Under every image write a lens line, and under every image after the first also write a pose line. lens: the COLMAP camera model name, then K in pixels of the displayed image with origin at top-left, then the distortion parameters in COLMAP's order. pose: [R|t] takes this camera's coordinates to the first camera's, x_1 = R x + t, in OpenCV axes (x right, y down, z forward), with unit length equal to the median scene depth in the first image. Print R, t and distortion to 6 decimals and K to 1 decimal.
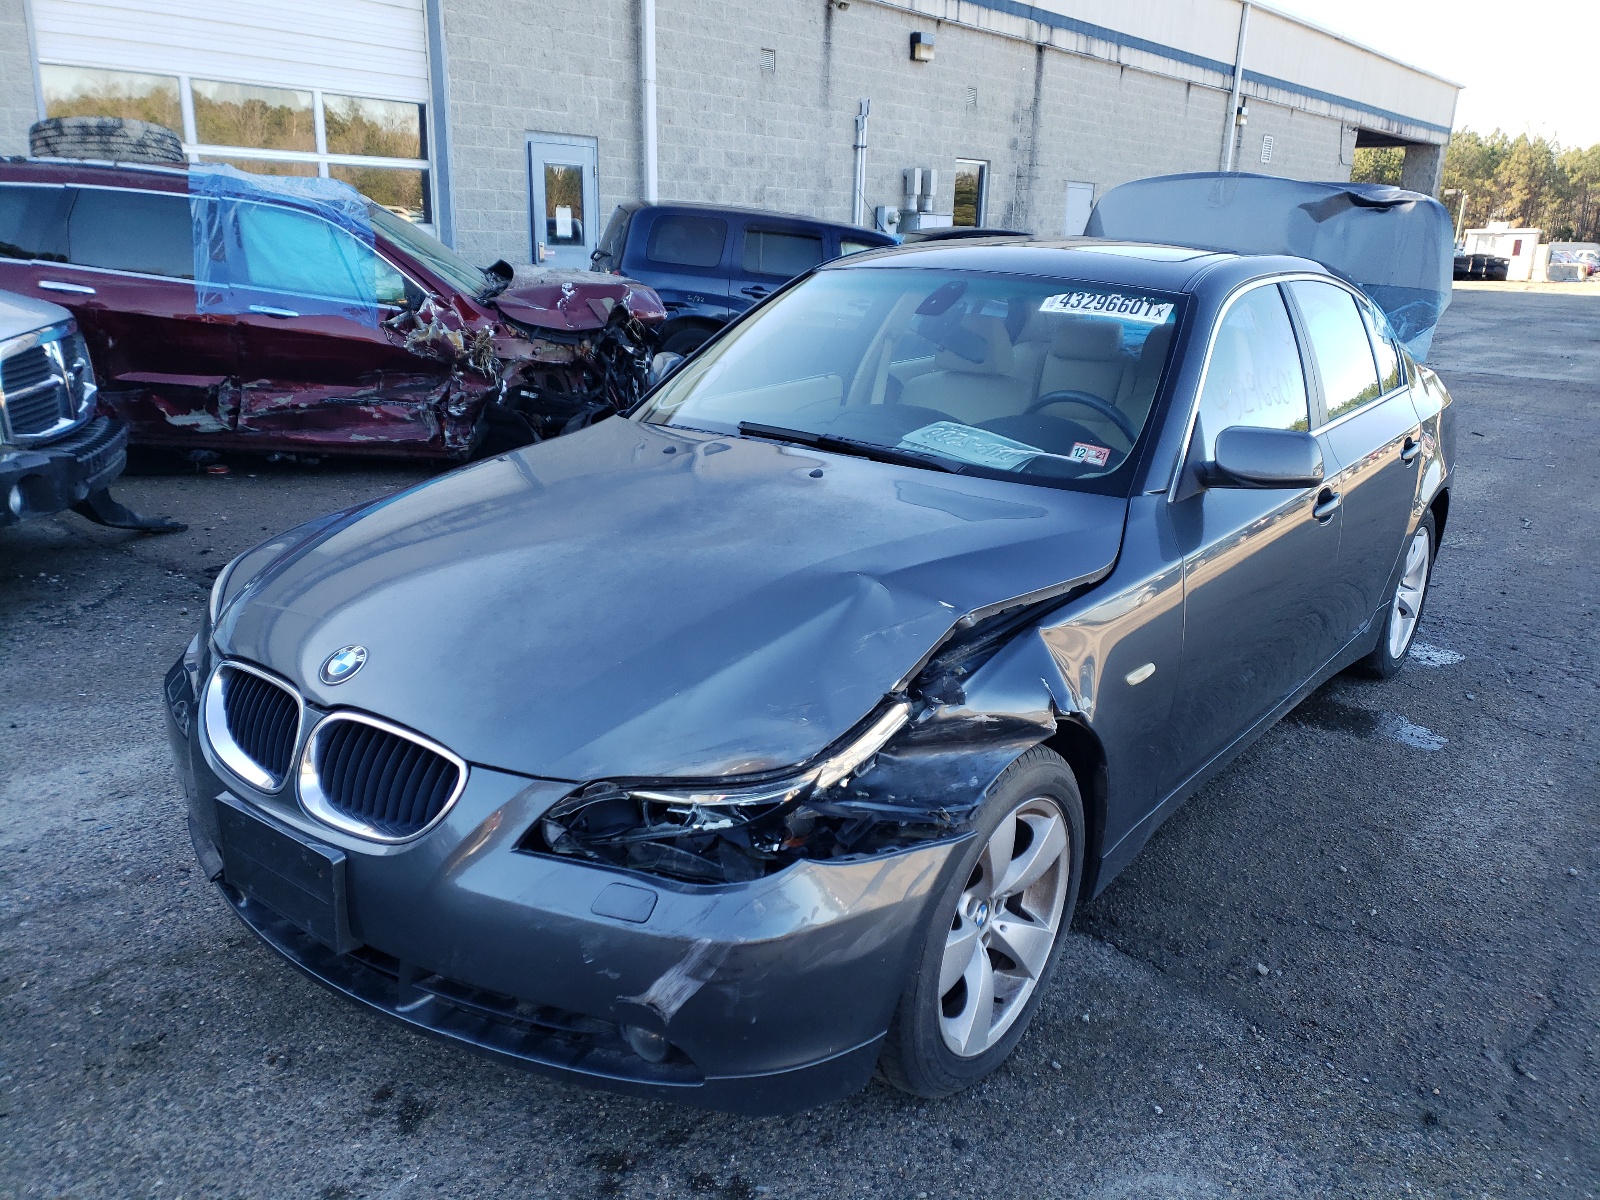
lens RADIAL K [[1274.0, 0, 800.7], [0, 1274.0, 578.4], [0, 0, 1]] dist [0.037776, -0.014470]
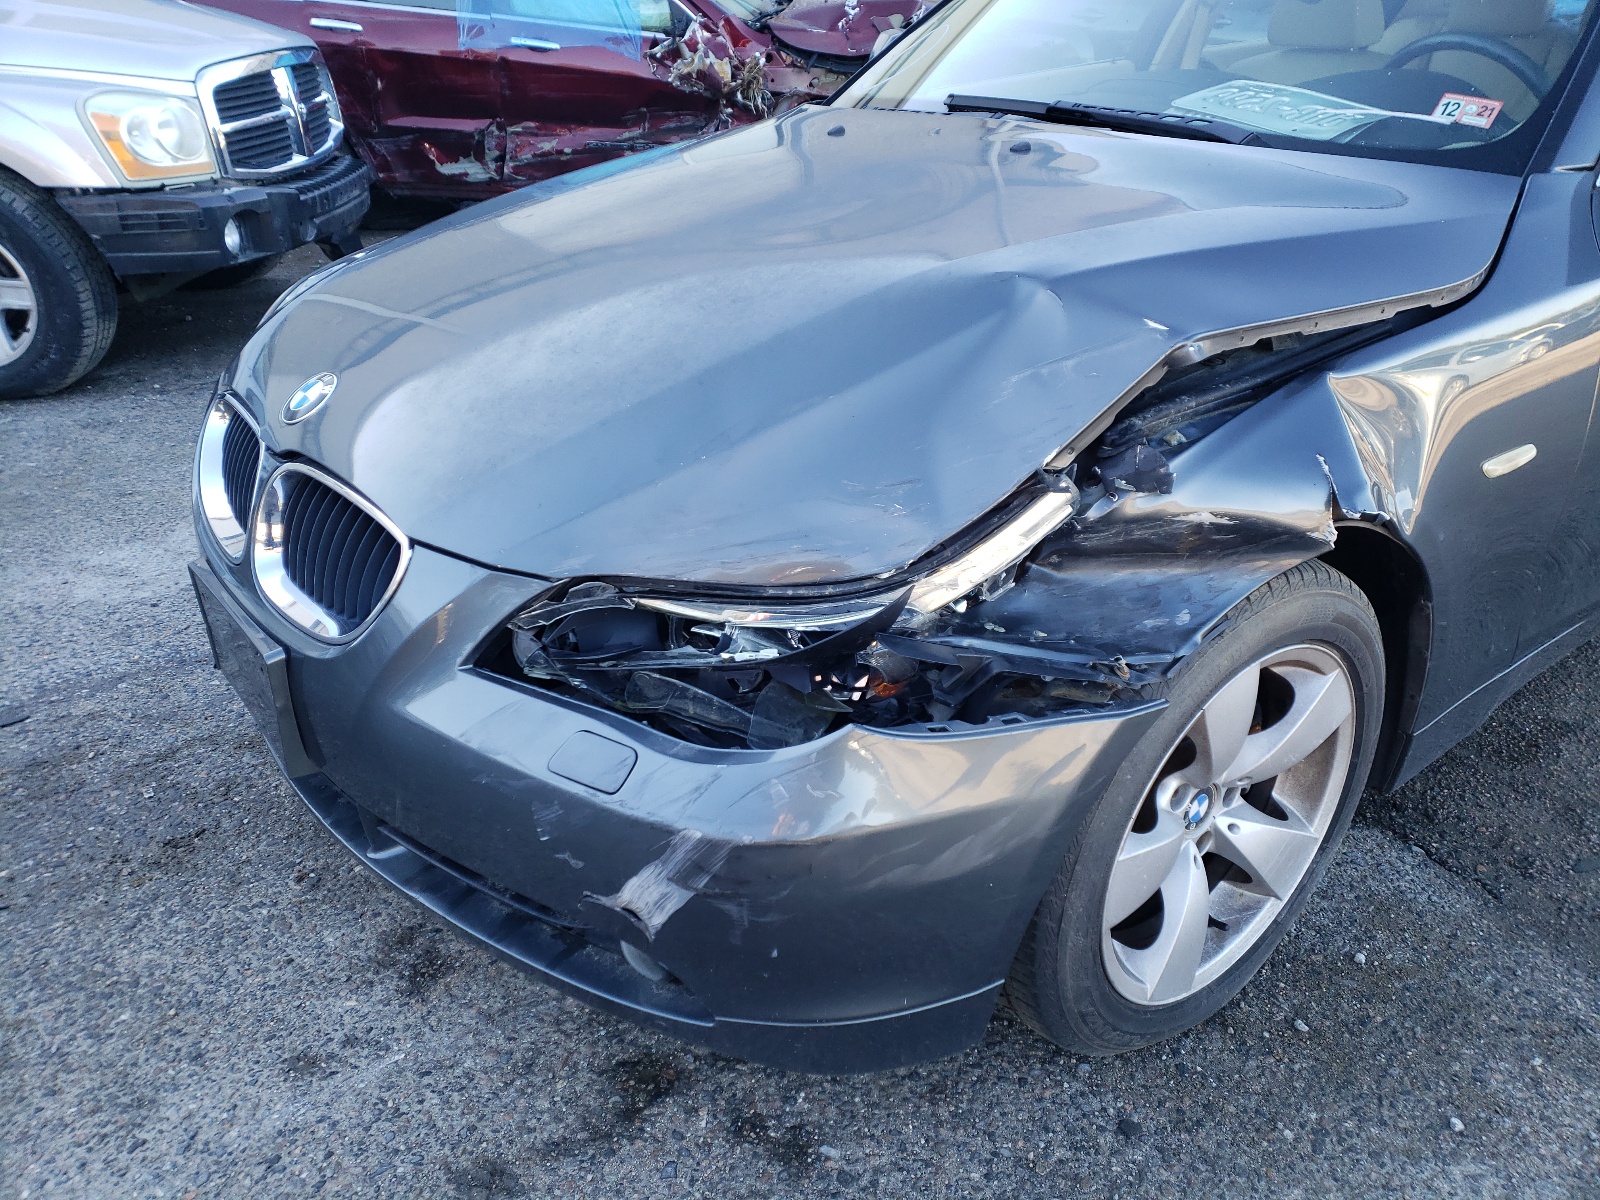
lens RADIAL K [[1274.0, 0, 800.7], [0, 1274.0, 578.4], [0, 0, 1]] dist [0.037776, -0.014470]
pose [[0.964816, 0.064532, -0.254883, 0.107902], [-0.021433, 0.985489, 0.168379, 0.036594], [0.262050, -0.156992, 0.952199, 0.335460]]
